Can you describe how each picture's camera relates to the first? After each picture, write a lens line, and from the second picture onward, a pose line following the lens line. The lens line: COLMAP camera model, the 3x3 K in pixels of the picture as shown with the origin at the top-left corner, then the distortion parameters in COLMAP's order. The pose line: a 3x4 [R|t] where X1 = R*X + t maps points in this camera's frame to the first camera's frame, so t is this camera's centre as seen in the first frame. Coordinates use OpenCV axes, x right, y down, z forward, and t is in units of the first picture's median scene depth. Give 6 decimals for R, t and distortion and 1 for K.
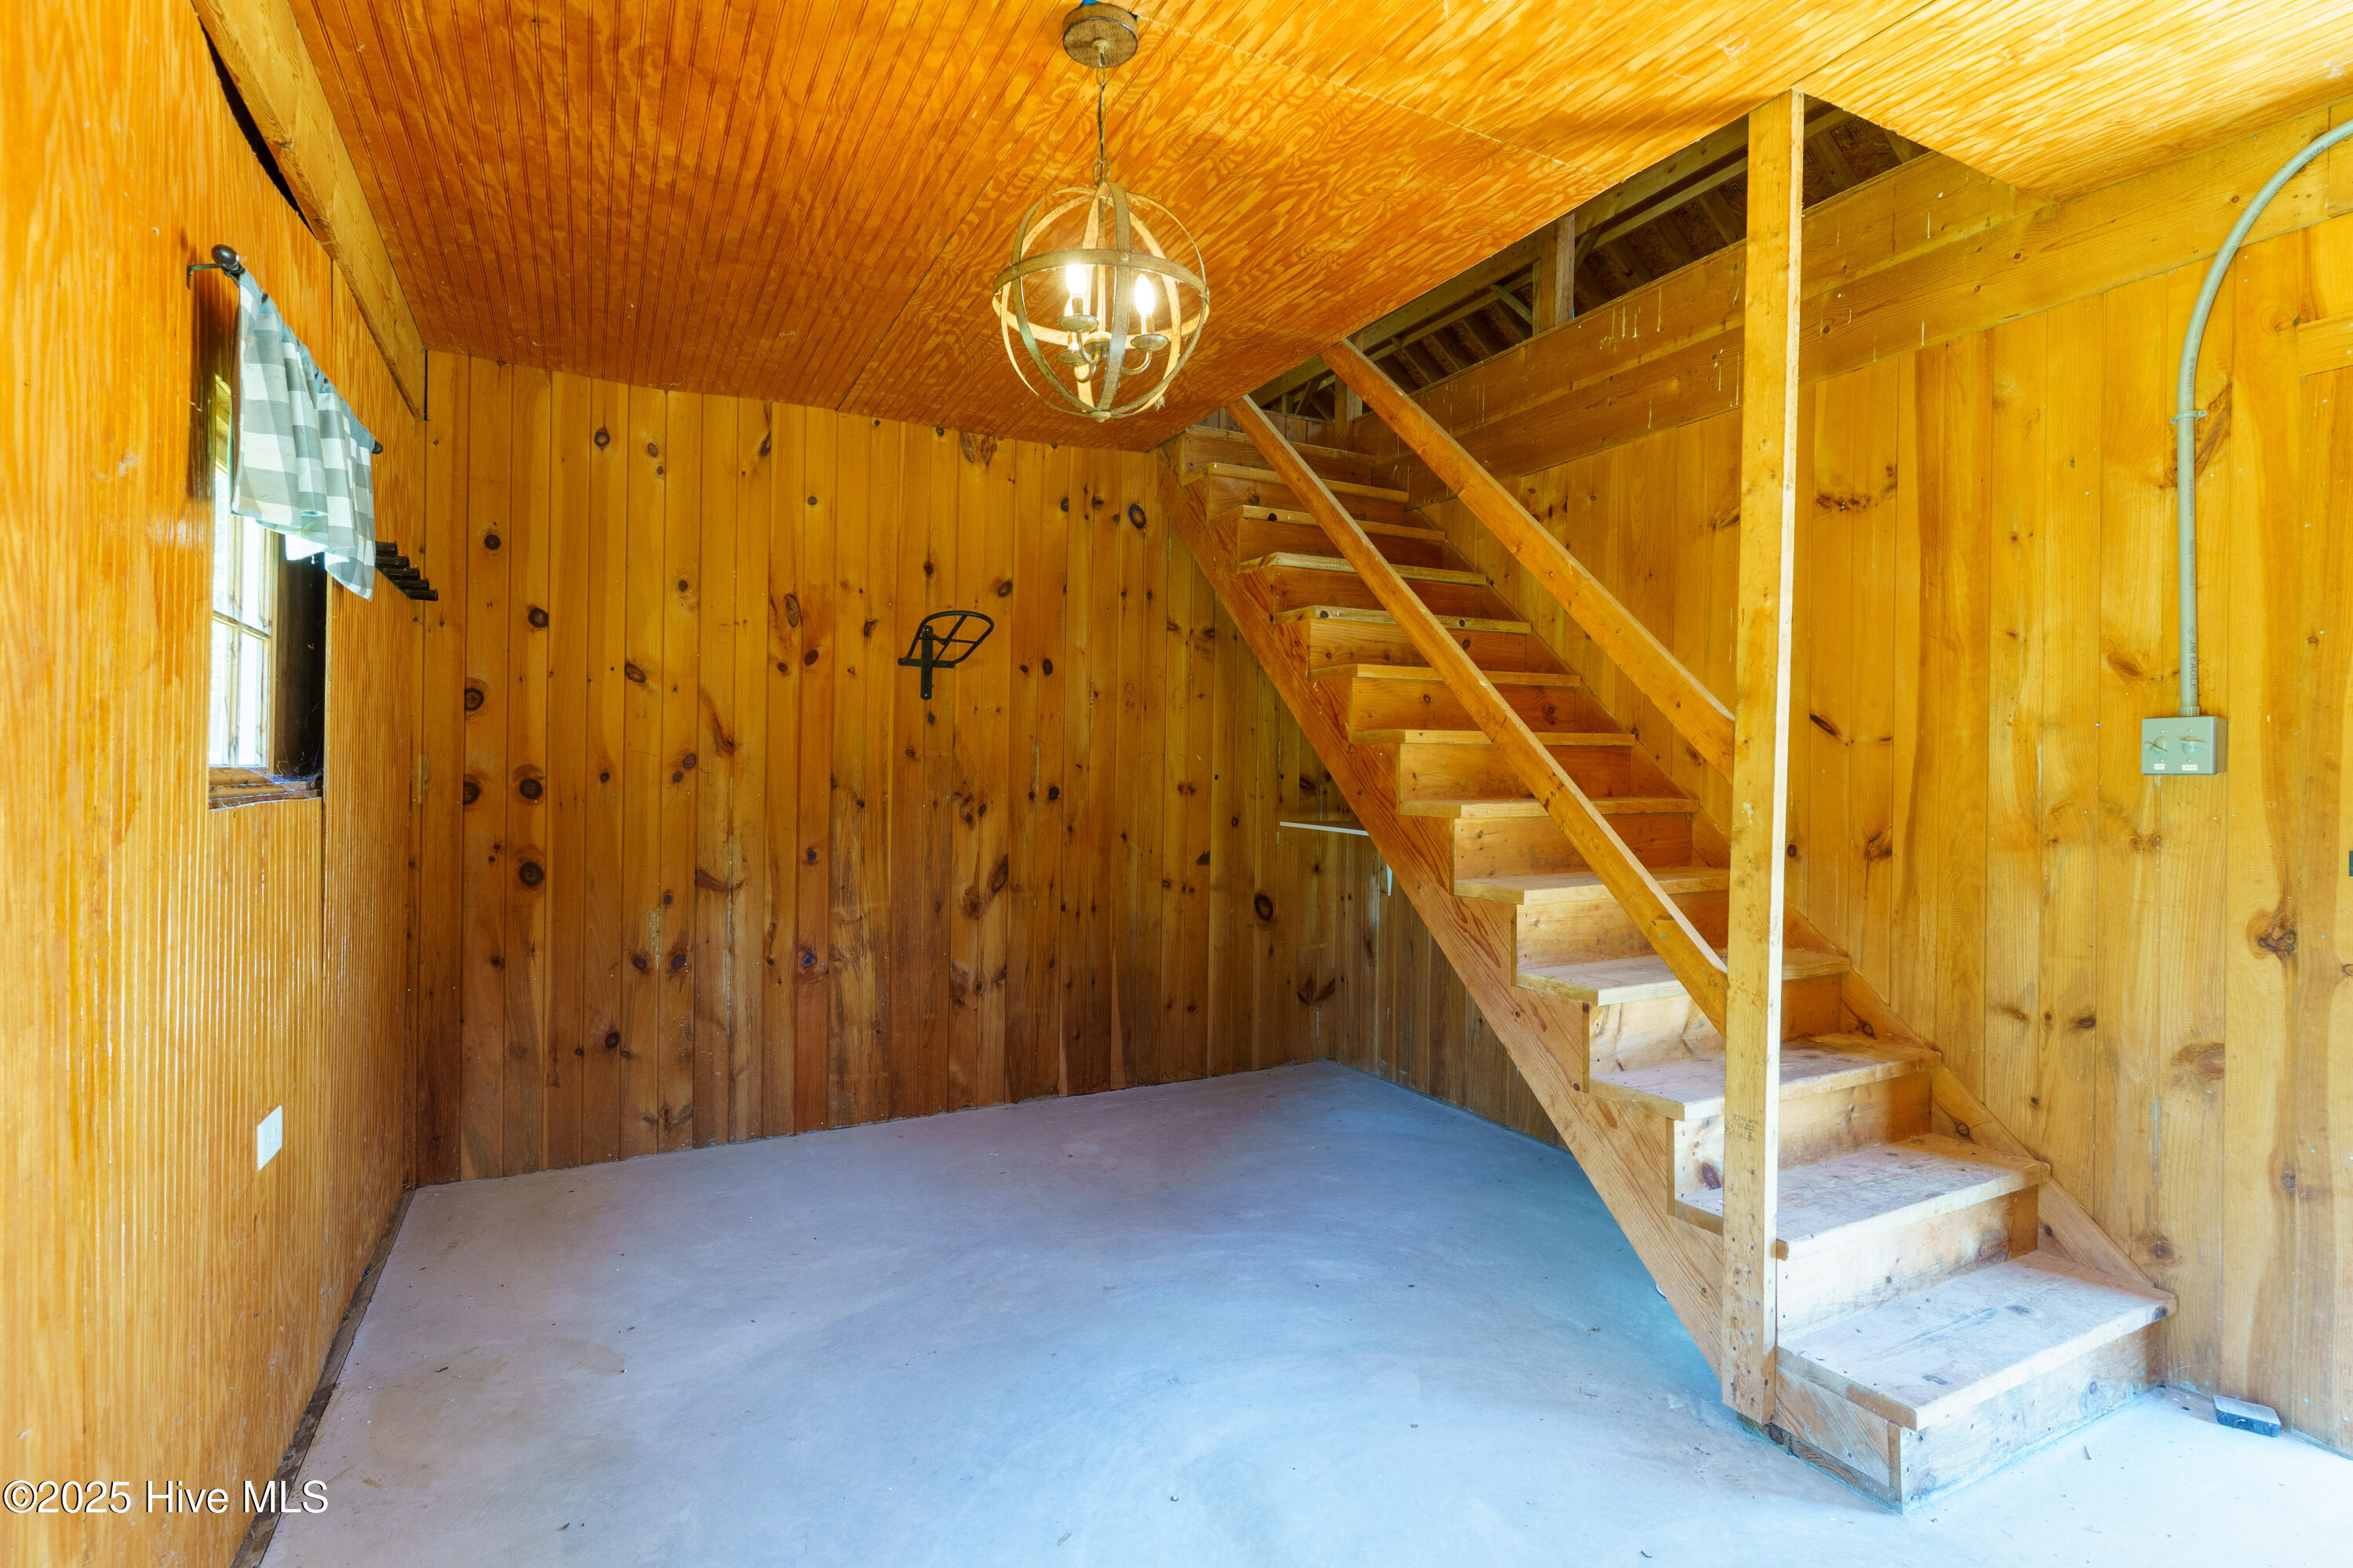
lens RADIAL K [[1133.1, 0, 1190.6], [0, 1133.1, 765.9], [0, 0, 1]] dist [0.000659, 0.000200]
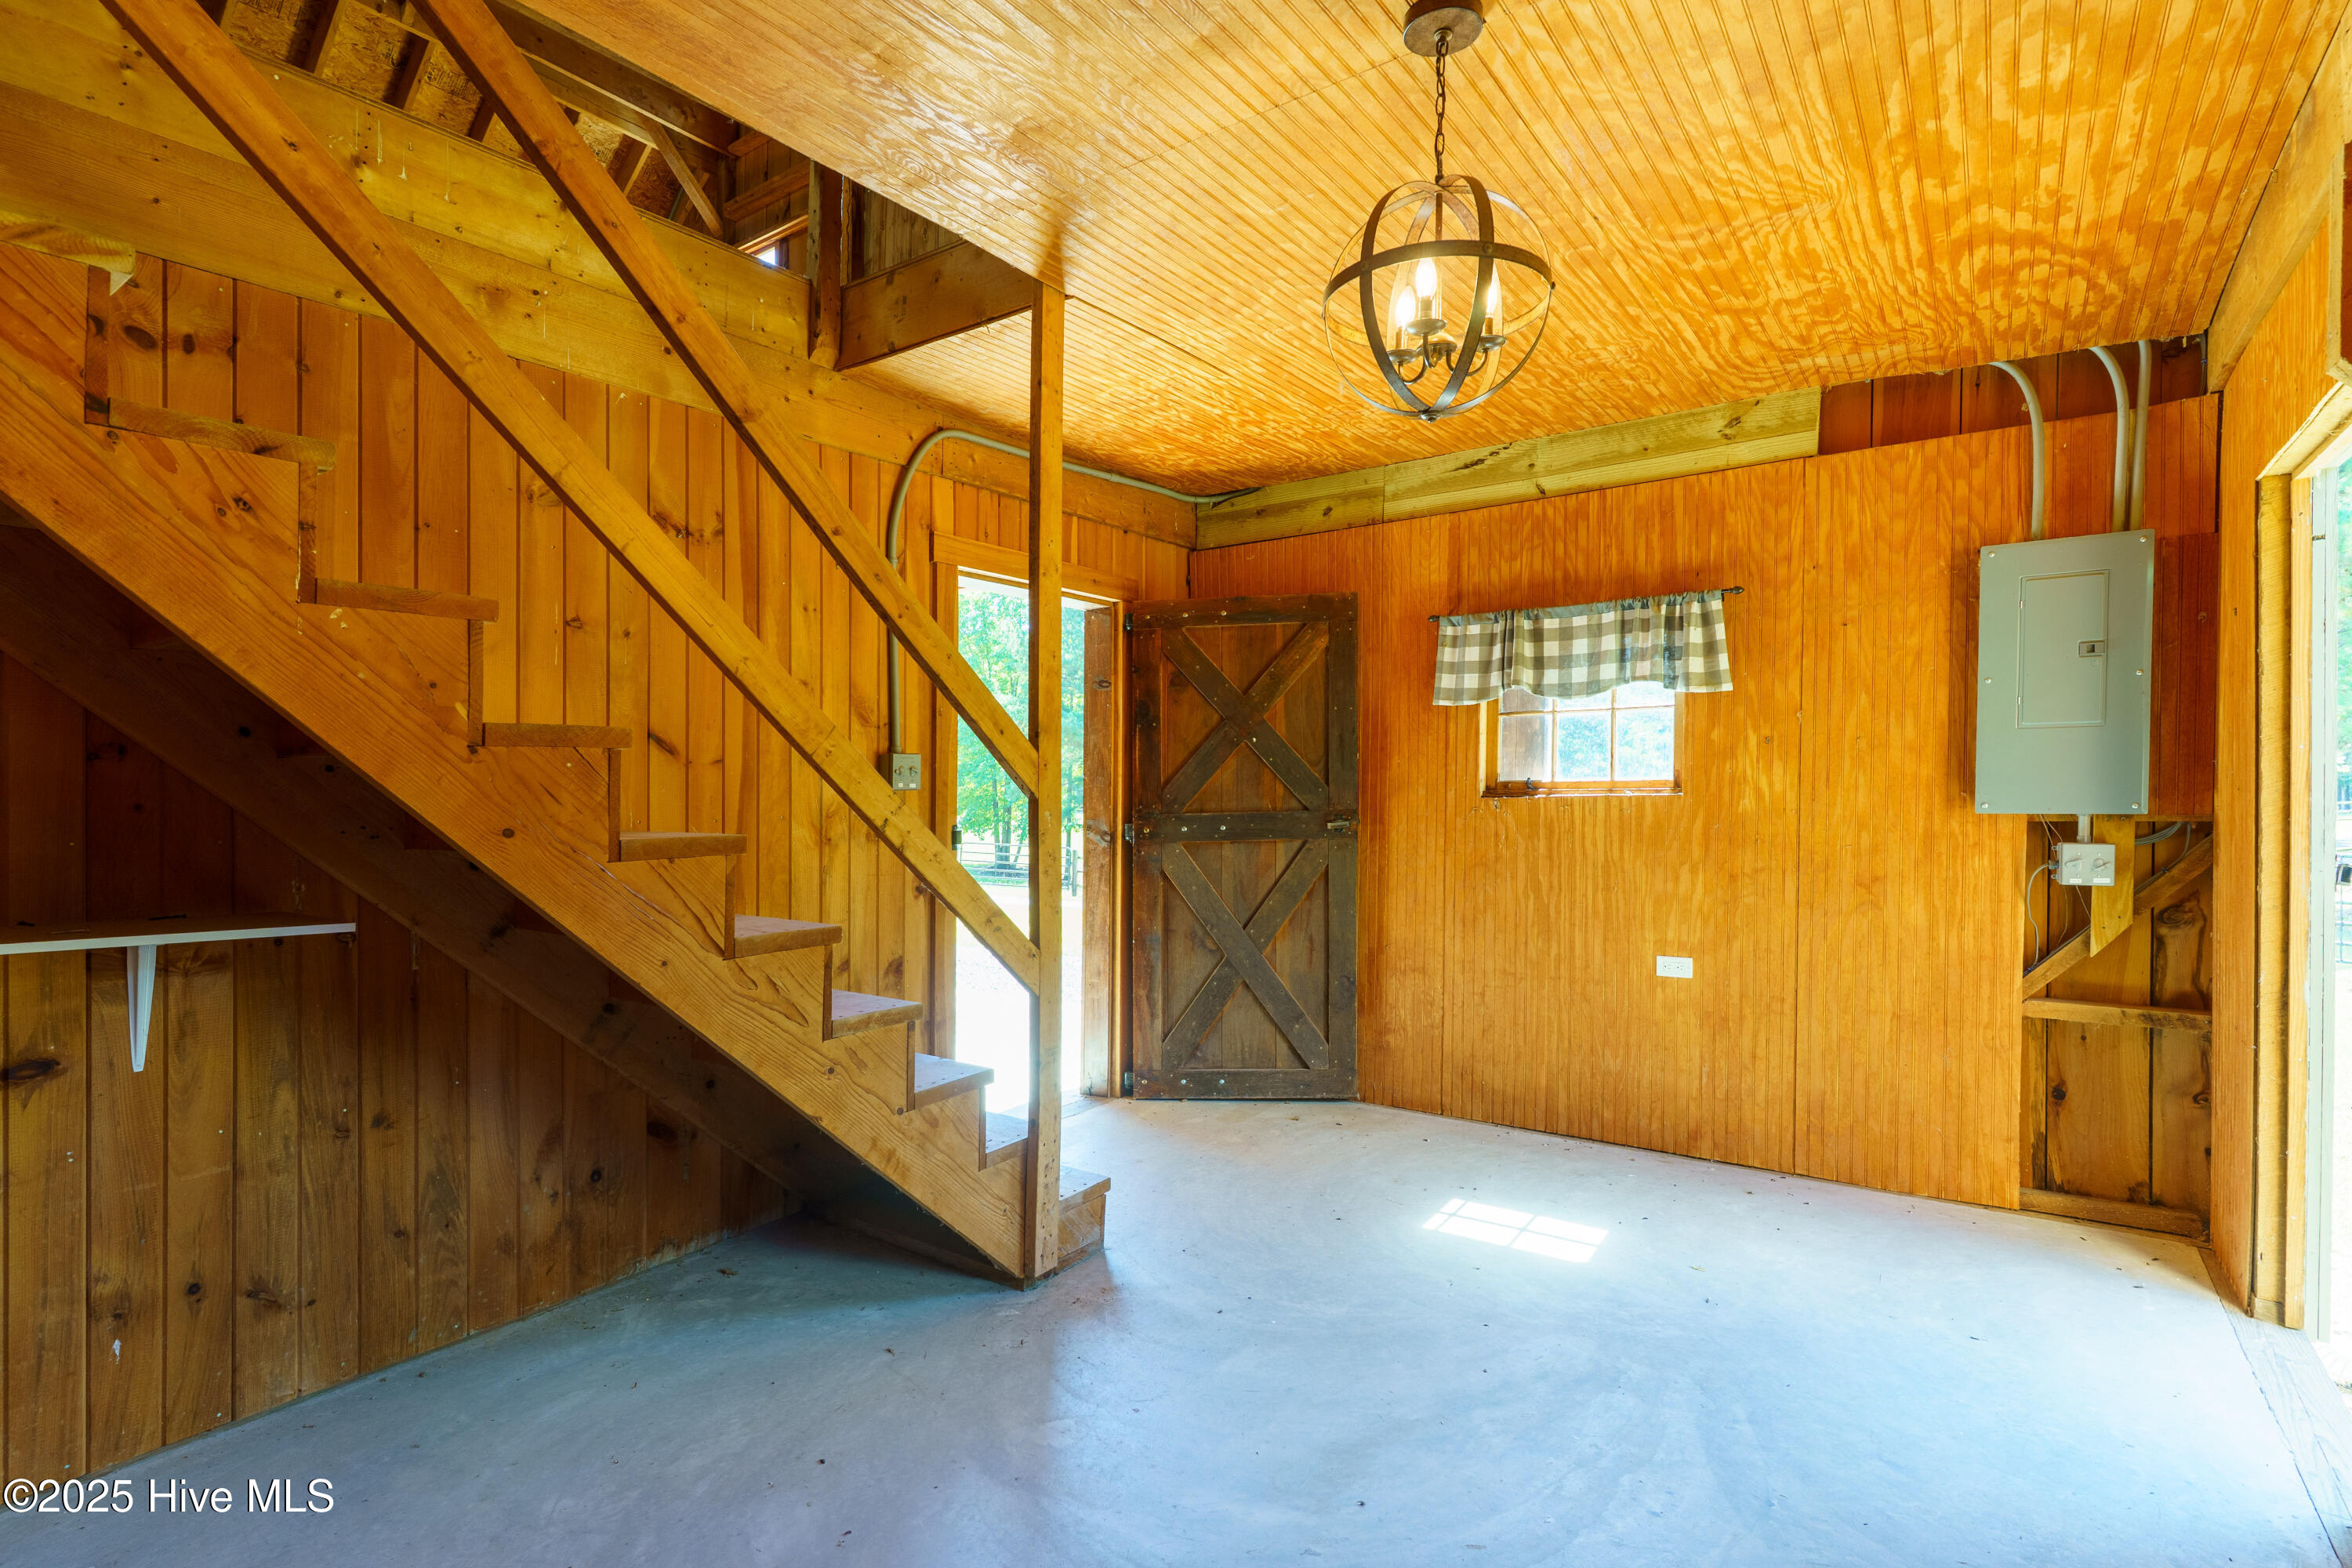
lens RADIAL K [[1132.8, 0, 1190.4], [0, 1132.8, 796.0], [0, 0, 1]] dist [0.000659, 0.000200]
pose [[-0.449956, -0.011910, 0.892971, -0.746860], [-0.003448, 0.999927, 0.011599, -0.004150], [-0.893044, 0.002140, -0.449964, 1.398549]]
